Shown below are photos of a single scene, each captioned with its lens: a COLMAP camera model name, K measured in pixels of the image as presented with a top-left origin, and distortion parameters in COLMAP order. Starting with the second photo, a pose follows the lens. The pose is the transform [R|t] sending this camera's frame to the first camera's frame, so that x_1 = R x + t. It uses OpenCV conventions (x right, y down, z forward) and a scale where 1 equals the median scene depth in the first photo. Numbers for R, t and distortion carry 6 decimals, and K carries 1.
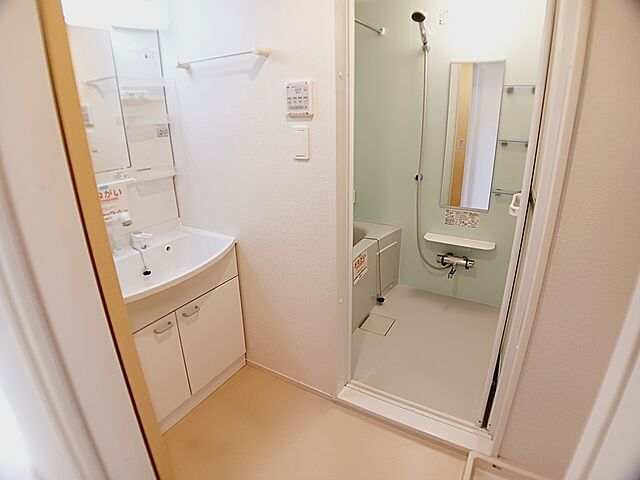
lens RADIAL K [[371.6, 0, 319.6], [0, 371.6, 217.9], [0, 0, 1]] dist [-0.061856, -0.042570]
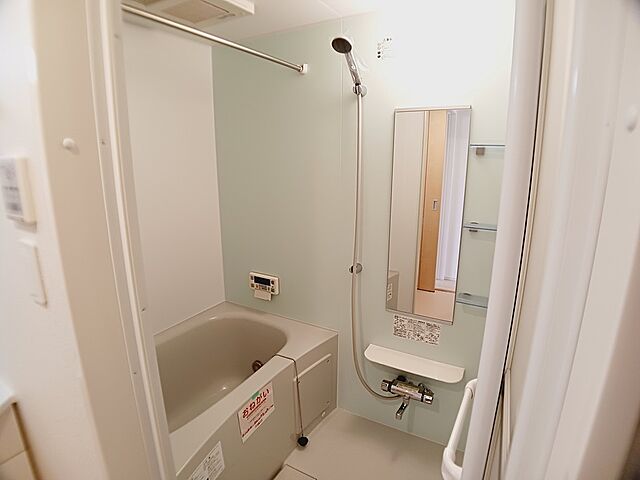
lens RADIAL K [[371.6, 0, 319.6], [0, 371.6, 217.9], [0, 0, 1]] dist [-0.061856, -0.042570]
pose [[0.999781, 0.014497, 0.015101, 0.188685], [-0.012739, 0.993775, -0.110679, -0.128315], [-0.016612, 0.110462, 0.993741, 0.287795]]
